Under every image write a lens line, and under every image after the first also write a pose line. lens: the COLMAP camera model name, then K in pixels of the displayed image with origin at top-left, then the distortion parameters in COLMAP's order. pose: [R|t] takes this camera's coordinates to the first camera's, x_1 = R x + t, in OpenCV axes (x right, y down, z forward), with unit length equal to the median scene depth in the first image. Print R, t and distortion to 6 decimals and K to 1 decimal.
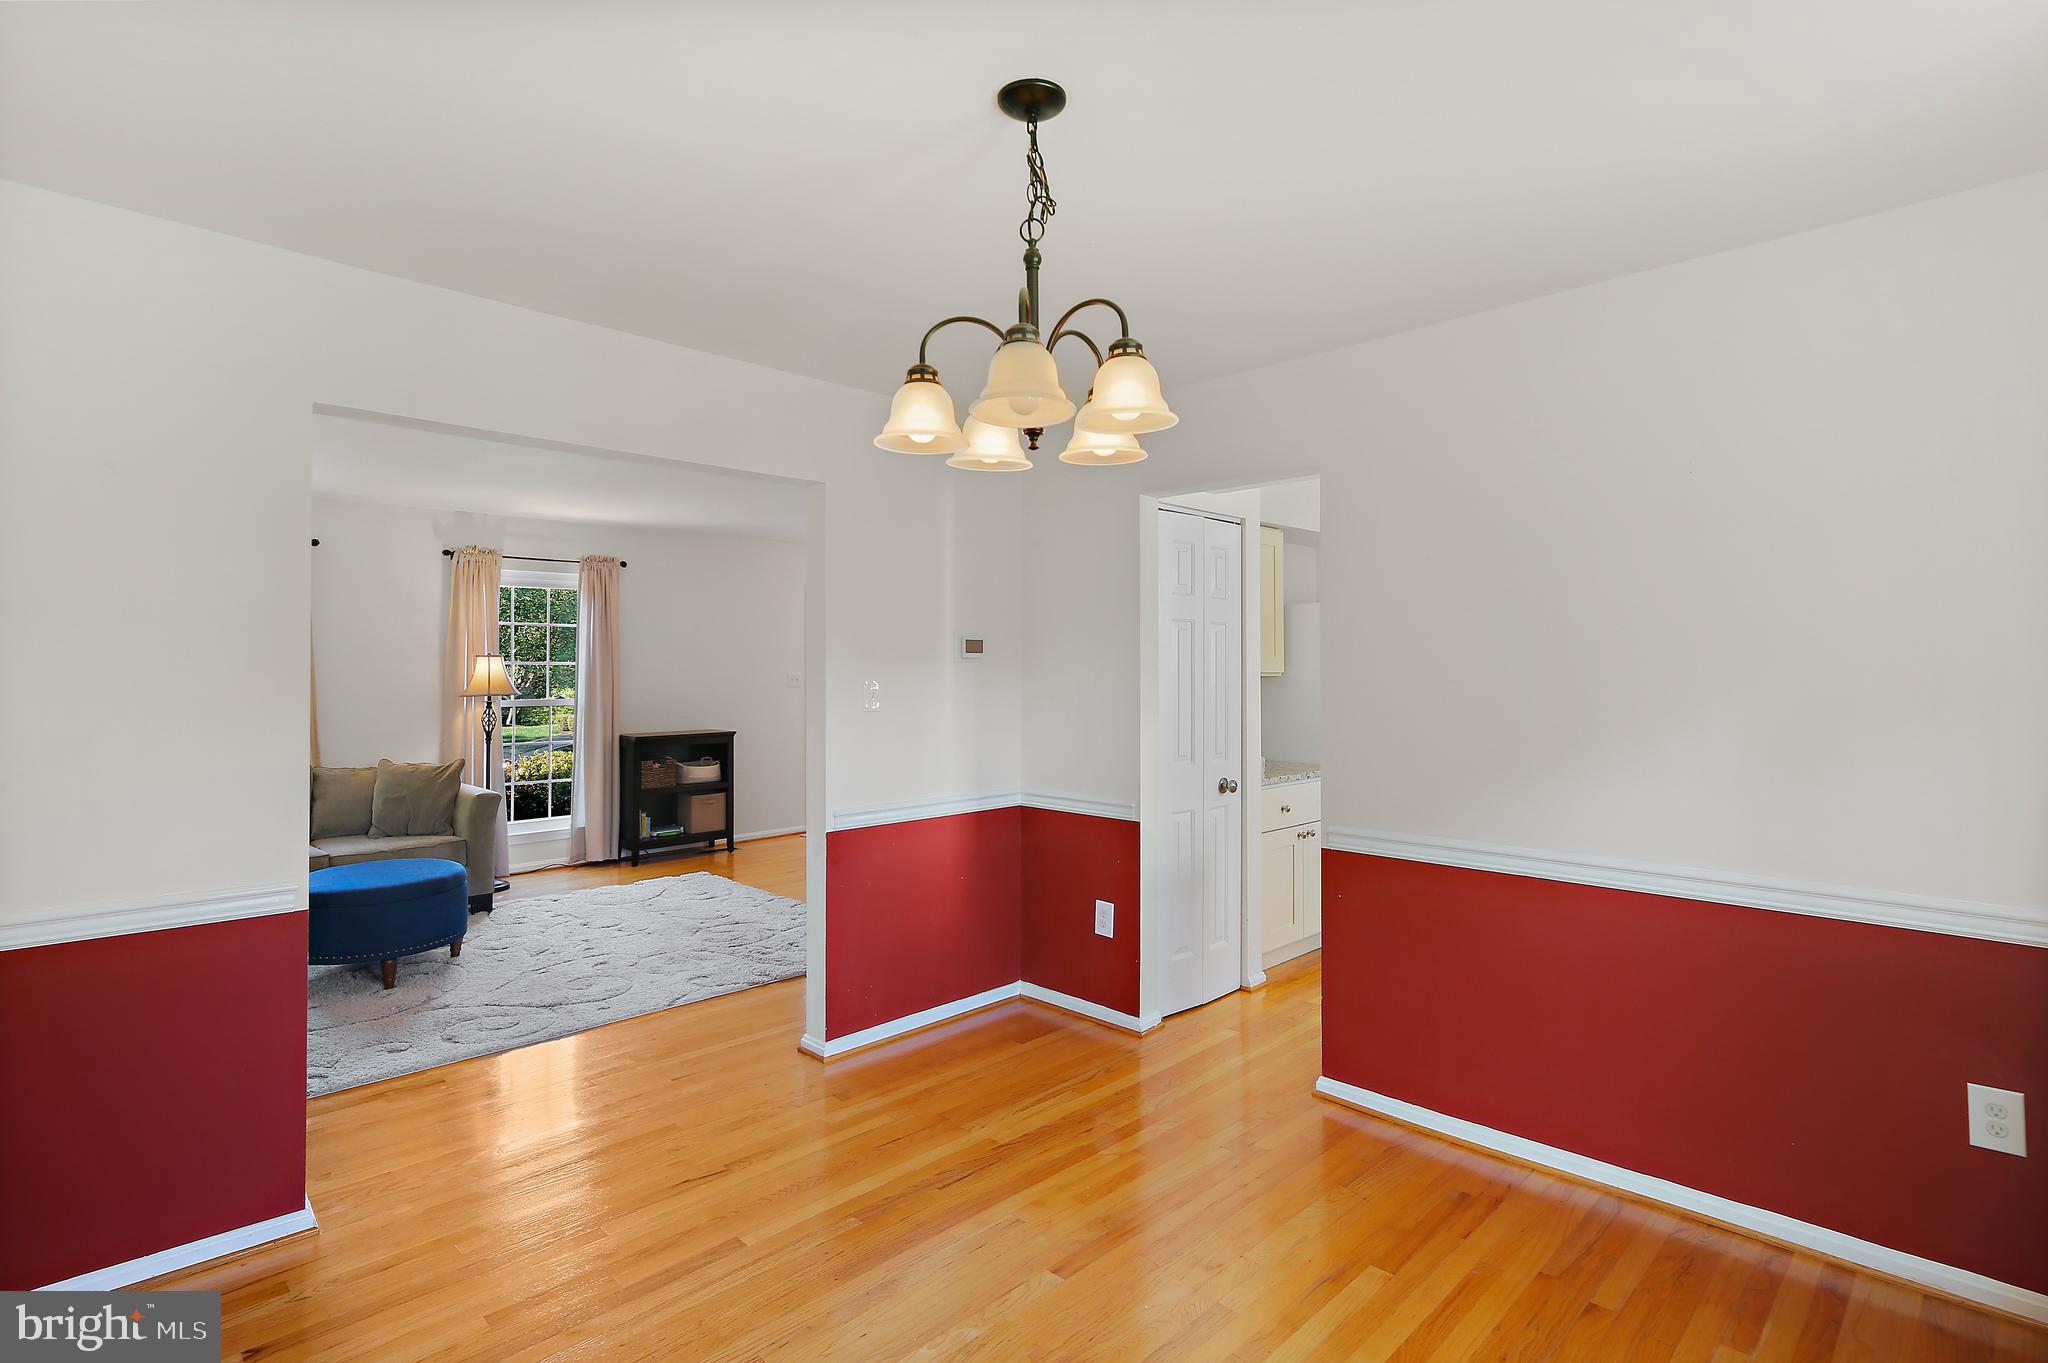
lens RADIAL K [[996.0, 0, 1034.6], [0, 996.0, 674.1], [0, 0, 1]] dist [-0.002353, 0.000856]
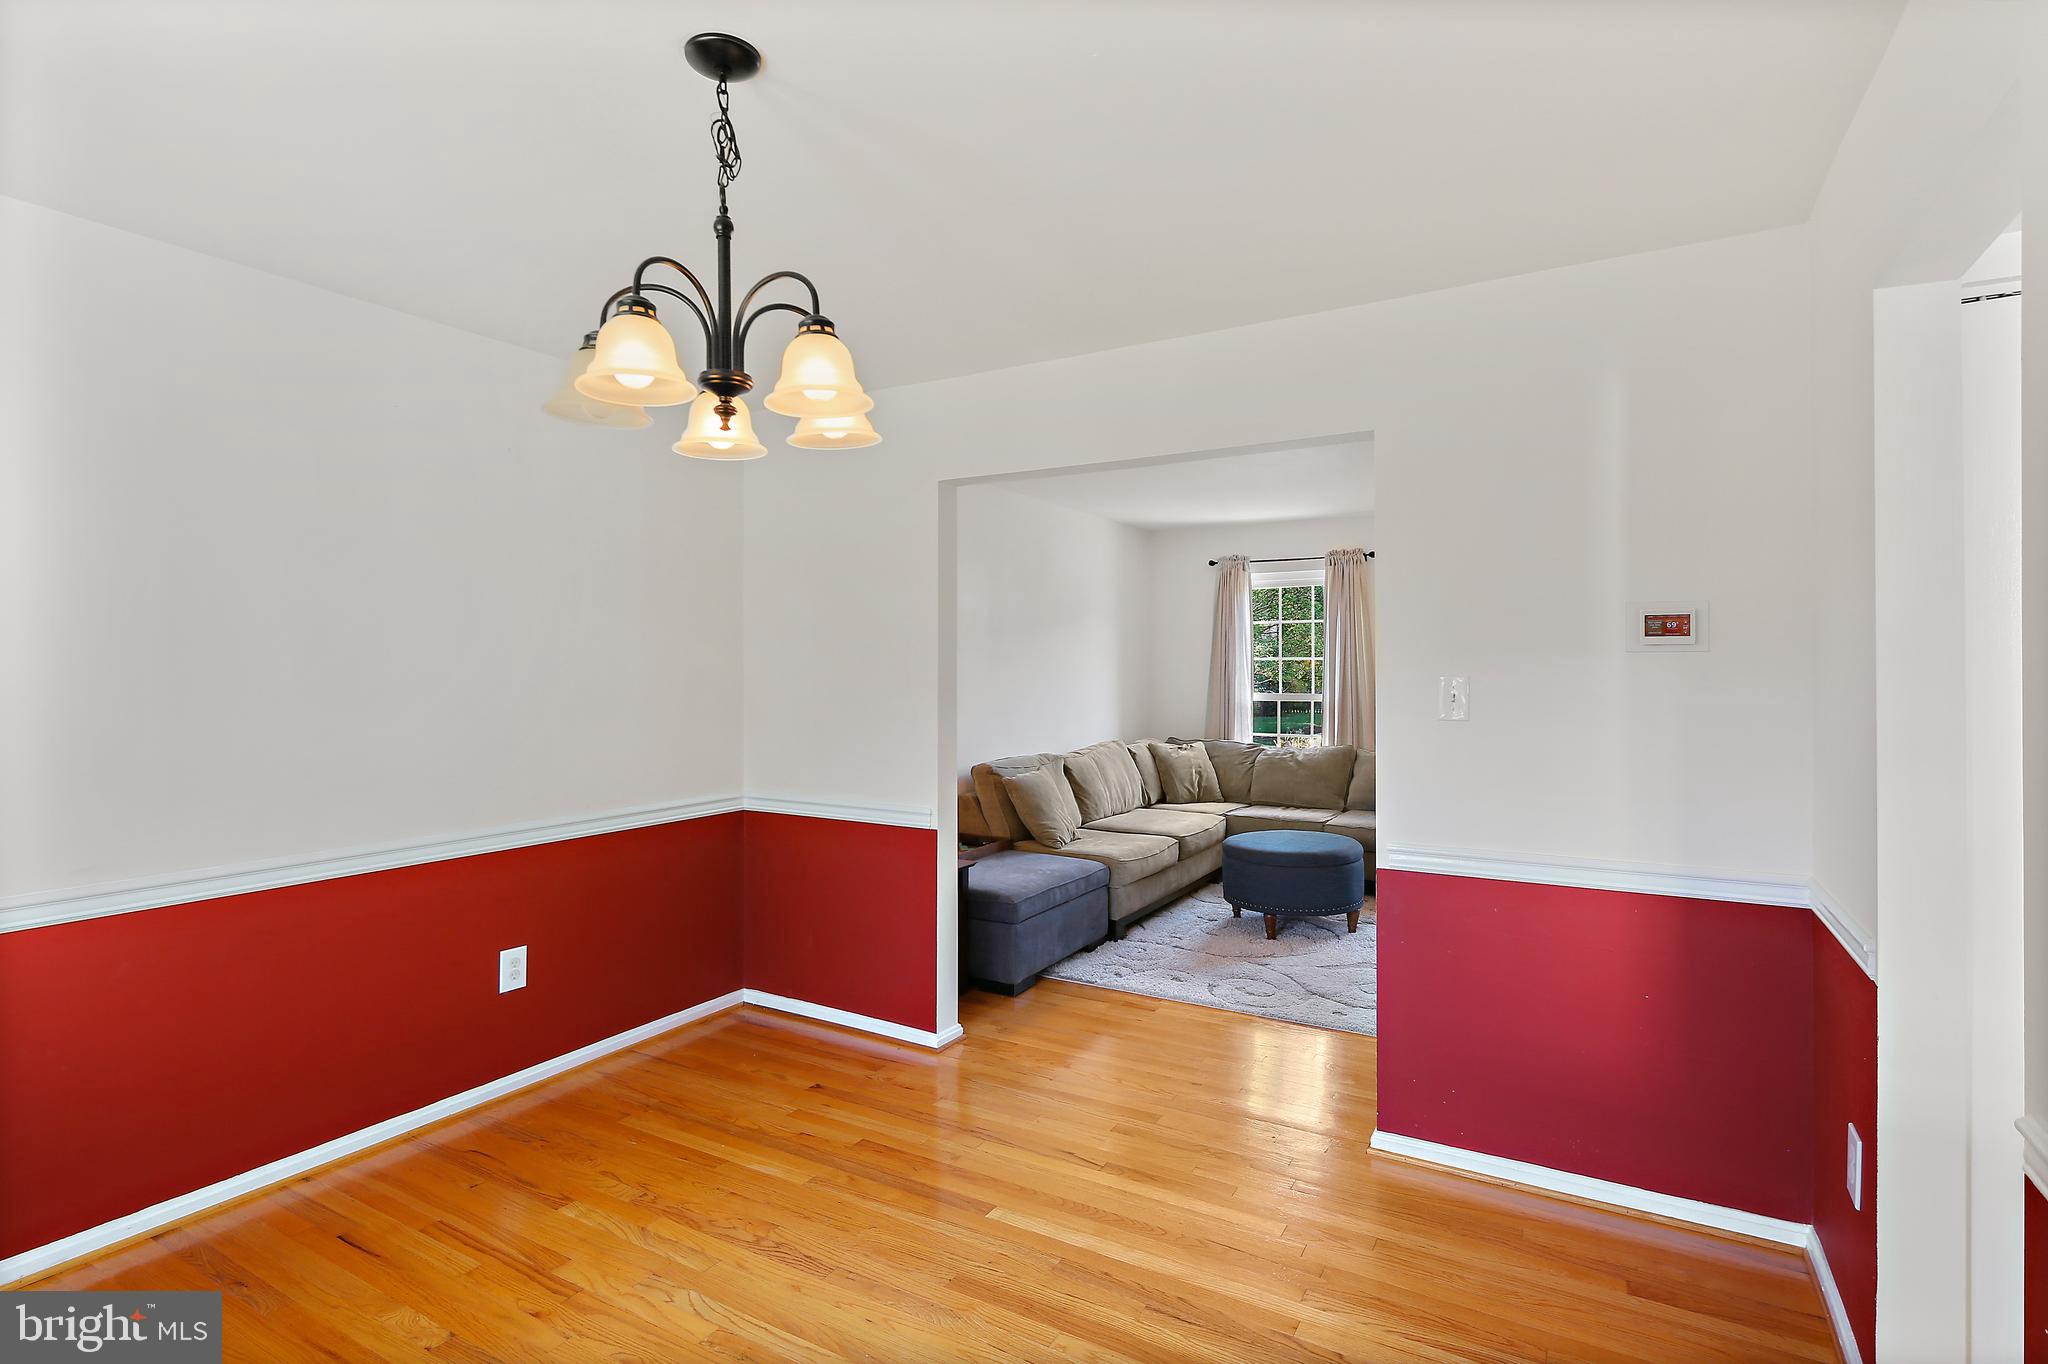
lens RADIAL K [[996.0, 0, 1027.3], [0, 996.0, 674.8], [0, 0, 1]] dist [-0.002353, 0.000856]
pose [[0.243368, 0.007219, -0.969907, 0.443157], [-0.001129, 0.999974, 0.007160, -0.001979], [0.969933, -0.000648, 0.243369, 0.474454]]
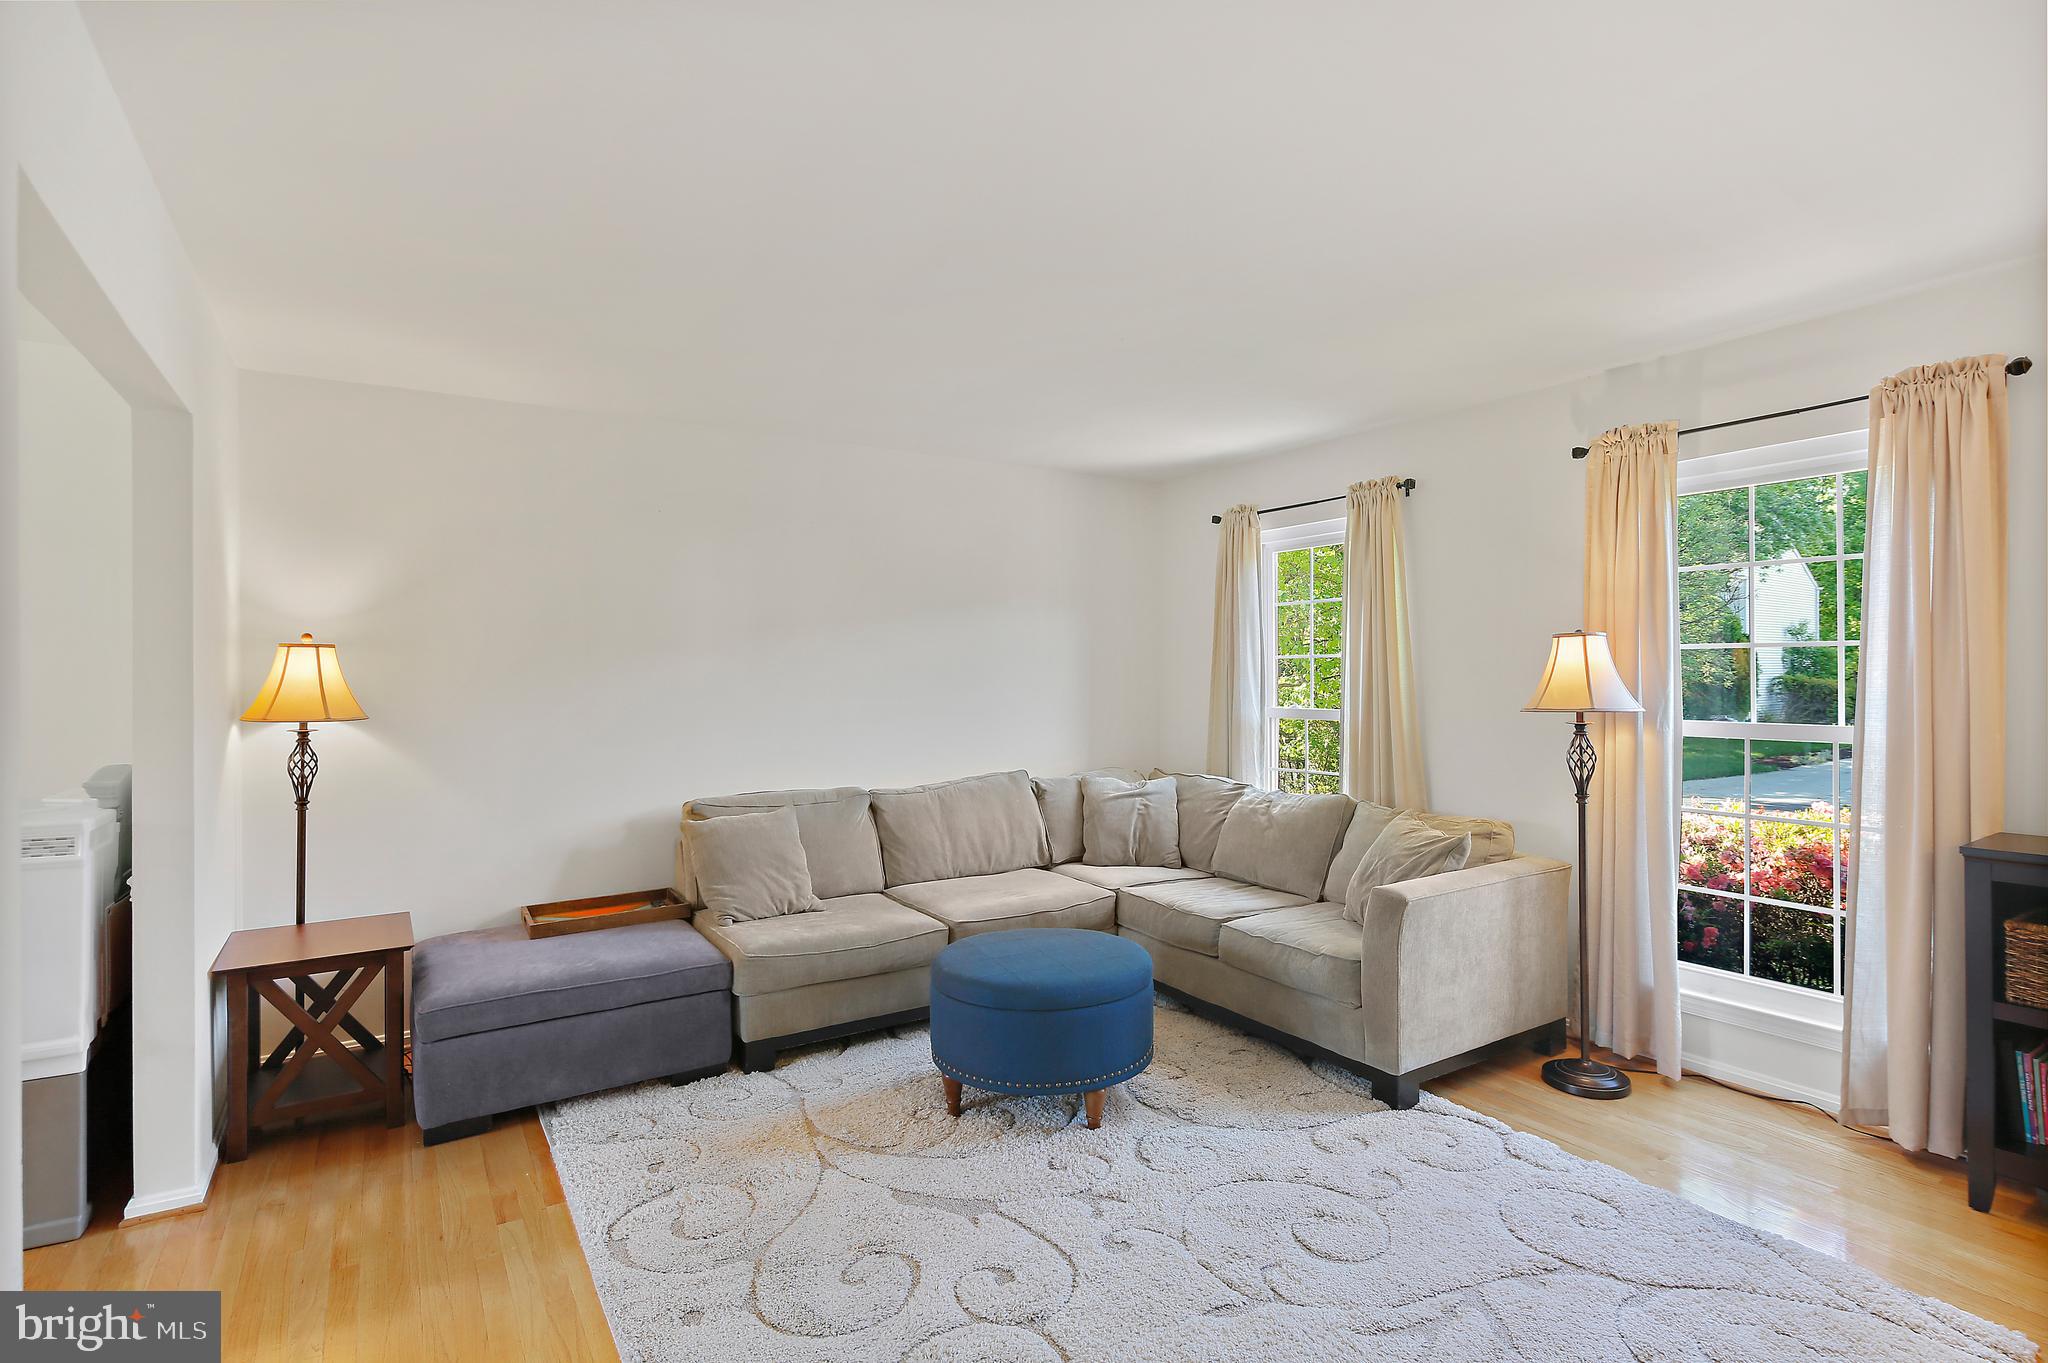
lens RADIAL K [[996.0, 0, 1024.2], [0, 996.0, 680.5], [0, 0, 1]] dist [-0.002353, 0.000856]
pose [[-0.212208, 0.003996, -0.977216, 0.033564], [-0.001037, 0.999990, 0.004315, 0.004872], [0.977224, 0.001929, -0.212202, 1.294916]]
